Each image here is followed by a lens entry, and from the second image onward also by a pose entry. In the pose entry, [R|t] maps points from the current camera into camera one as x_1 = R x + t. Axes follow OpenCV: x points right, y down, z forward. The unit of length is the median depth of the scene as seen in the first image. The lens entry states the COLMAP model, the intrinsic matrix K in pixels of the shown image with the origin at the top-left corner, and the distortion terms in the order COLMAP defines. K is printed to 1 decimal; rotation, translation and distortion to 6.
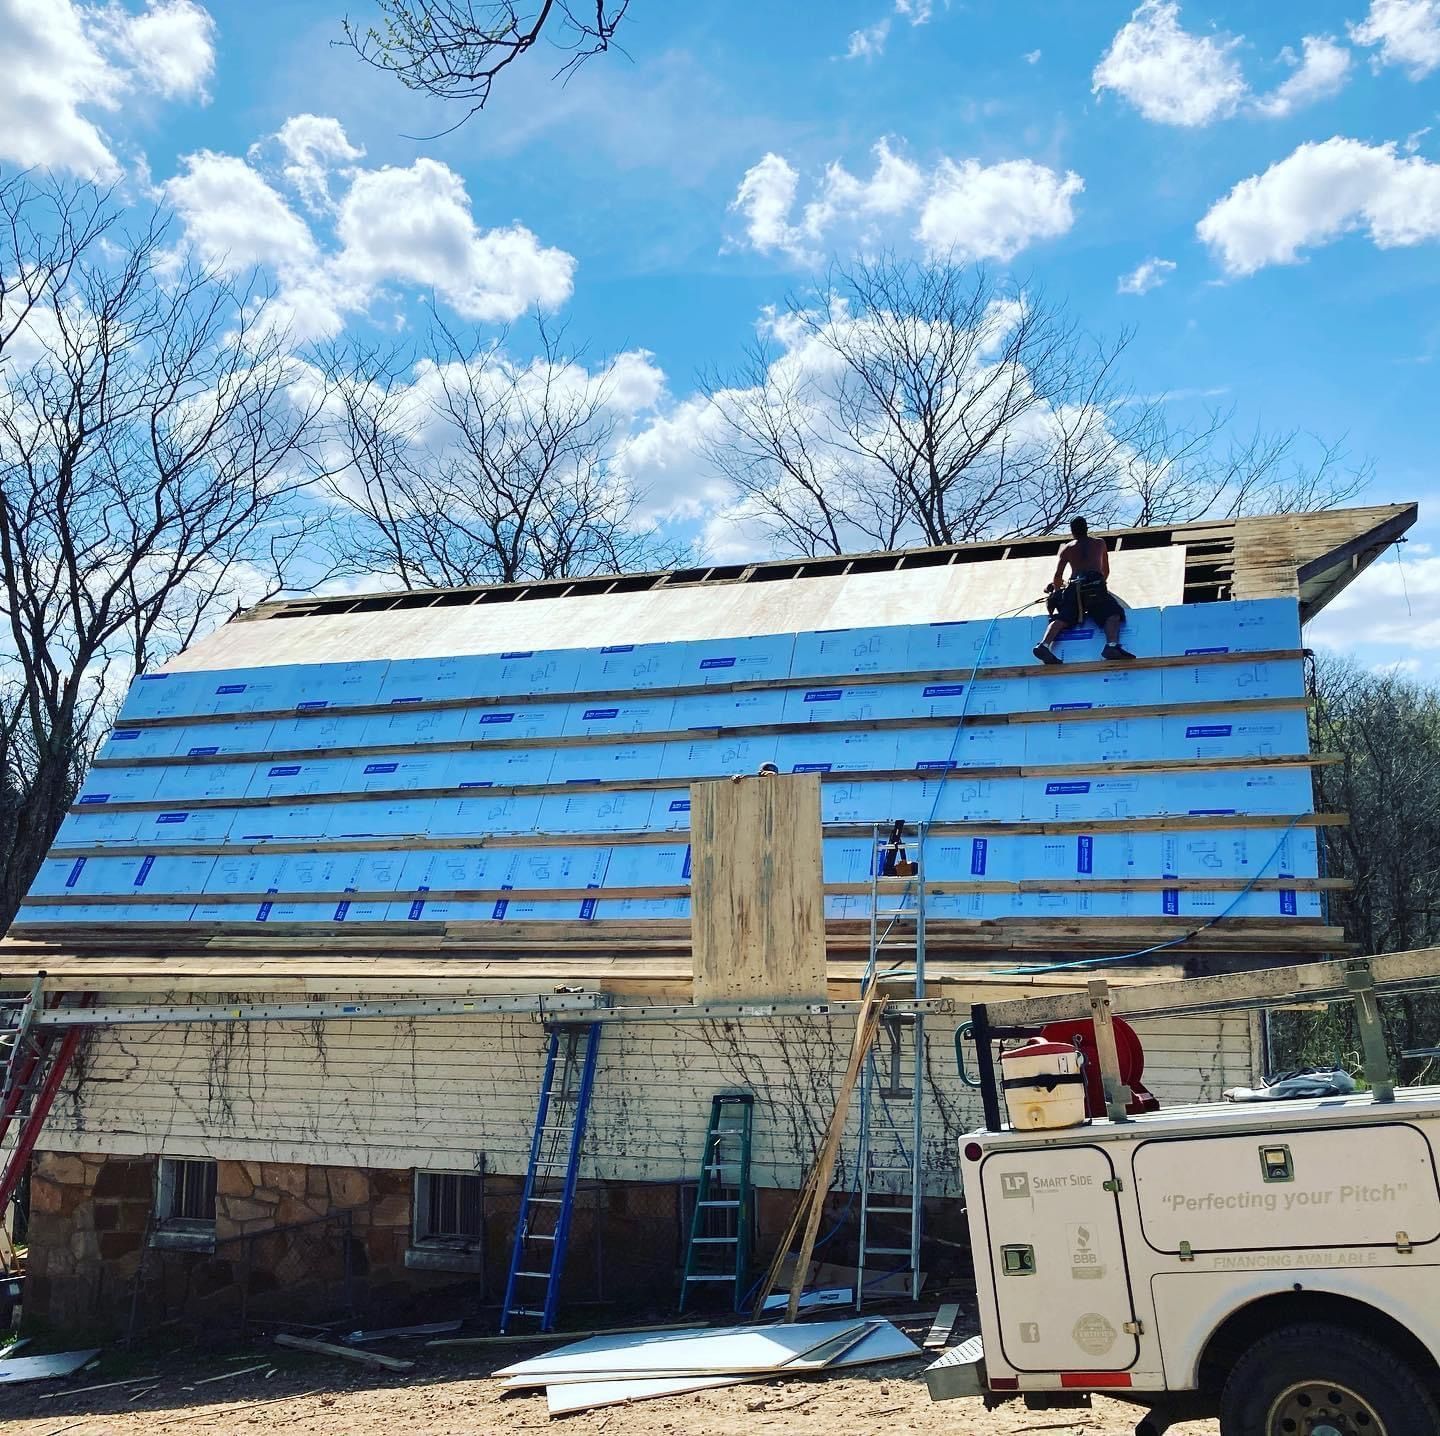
lens RADIAL K [[1502.3, 0, 720.8], [0, 1502.3, 722.0], [0, 0, 1]] dist [0.013720, 0.000000]
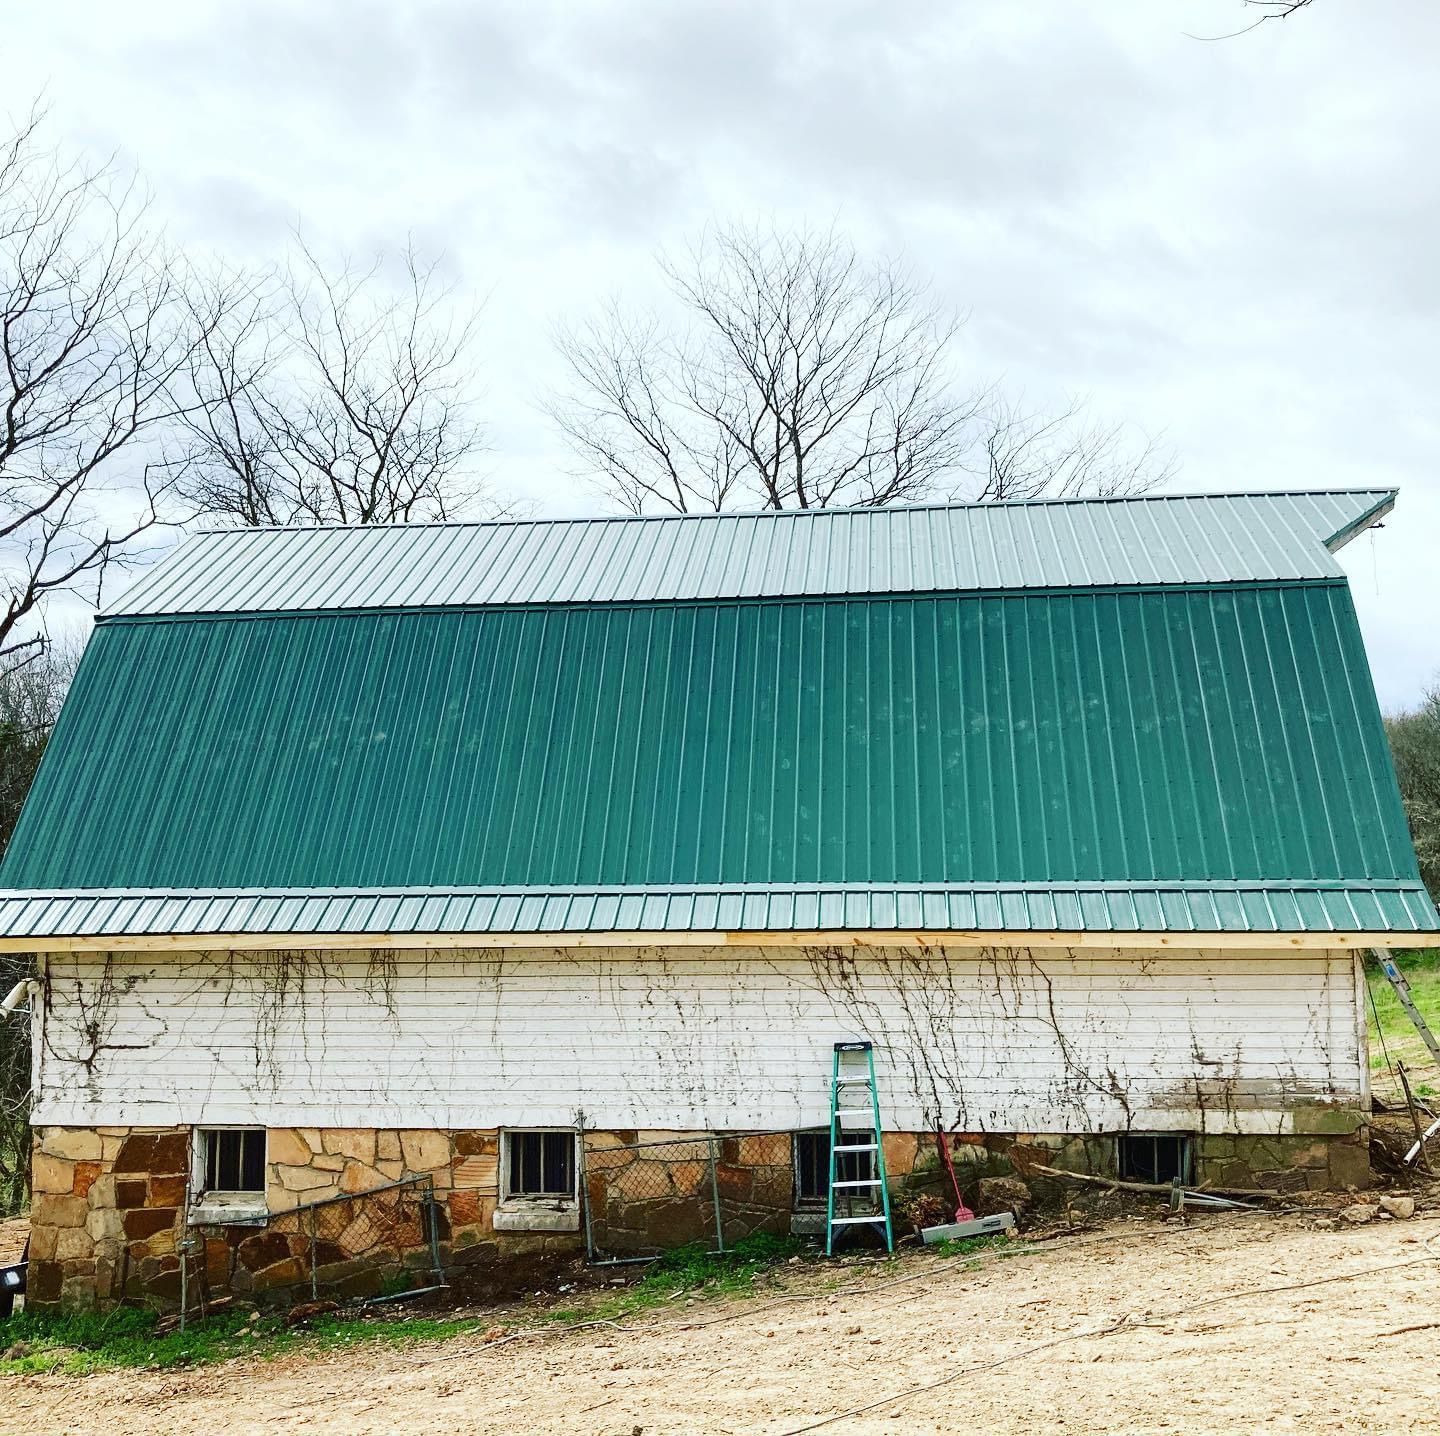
lens RADIAL K [[1502.3, 0, 720.8], [0, 1502.3, 718.7], [0, 0, 1]] dist [0.013720, 0.000000]
pose [[0.977088, 0.019366, 0.211953, -0.270264], [-0.024141, 0.999509, 0.019961, 0.011081], [-0.211462, -0.024621, 0.977076, 0.031010]]
